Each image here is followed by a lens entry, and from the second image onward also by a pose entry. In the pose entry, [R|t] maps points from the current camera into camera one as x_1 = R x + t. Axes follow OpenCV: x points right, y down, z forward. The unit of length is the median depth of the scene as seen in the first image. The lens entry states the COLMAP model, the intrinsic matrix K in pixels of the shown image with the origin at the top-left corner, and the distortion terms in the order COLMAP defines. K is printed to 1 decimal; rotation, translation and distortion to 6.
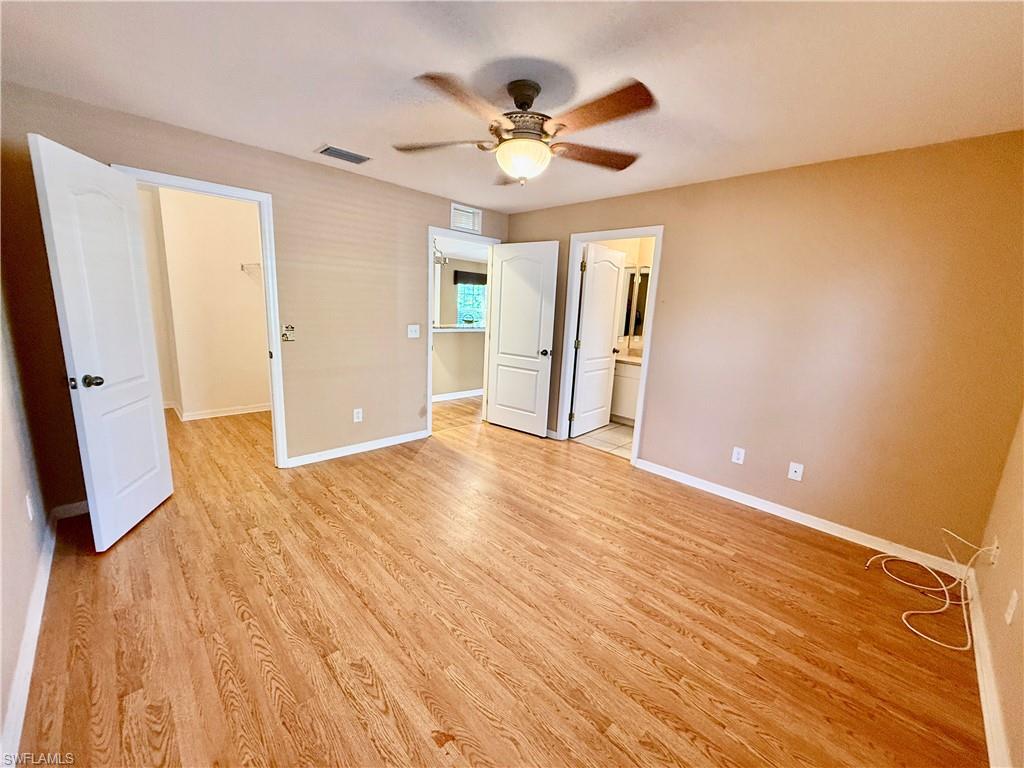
lens RADIAL K [[409.0, 0, 510.5], [0, 409.0, 385.2], [0, 0, 1]] dist [-0.000831, 0.000733]
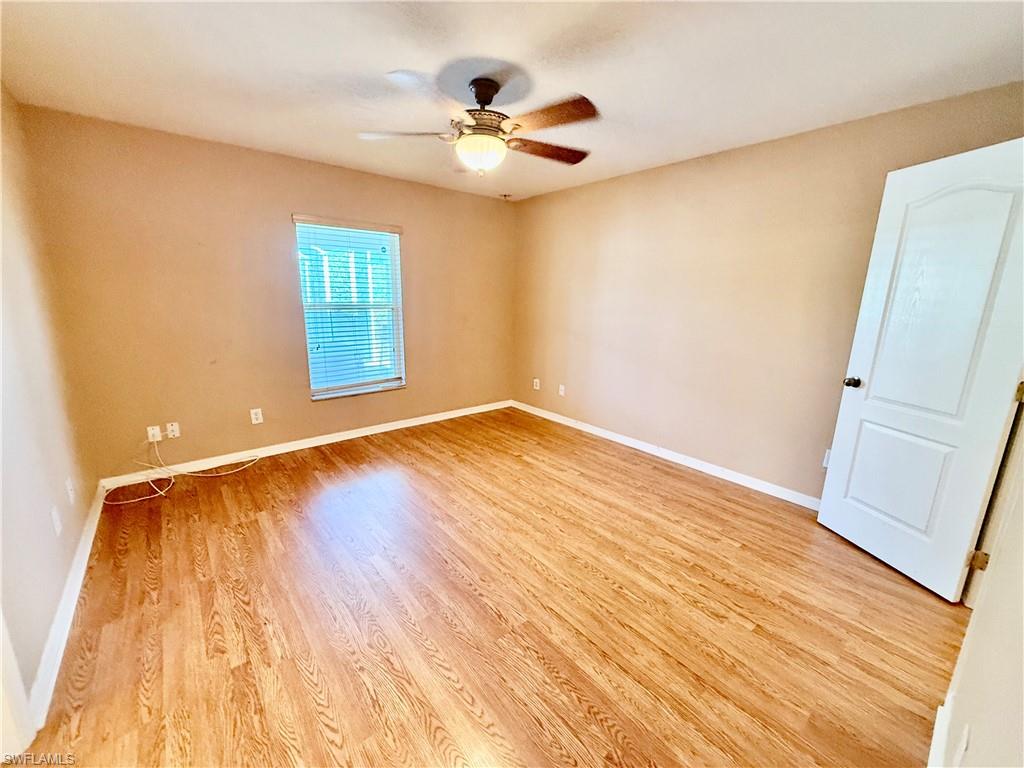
lens RADIAL K [[409.0, 0, 514.6], [0, 409.0, 382.5], [0, 0, 1]] dist [-0.000831, 0.000733]
pose [[-0.995069, -0.081845, 0.056026, -0.135082], [-0.052414, 0.913468, 0.403521, -0.347866], [-0.084205, 0.398595, -0.913254, 1.761604]]
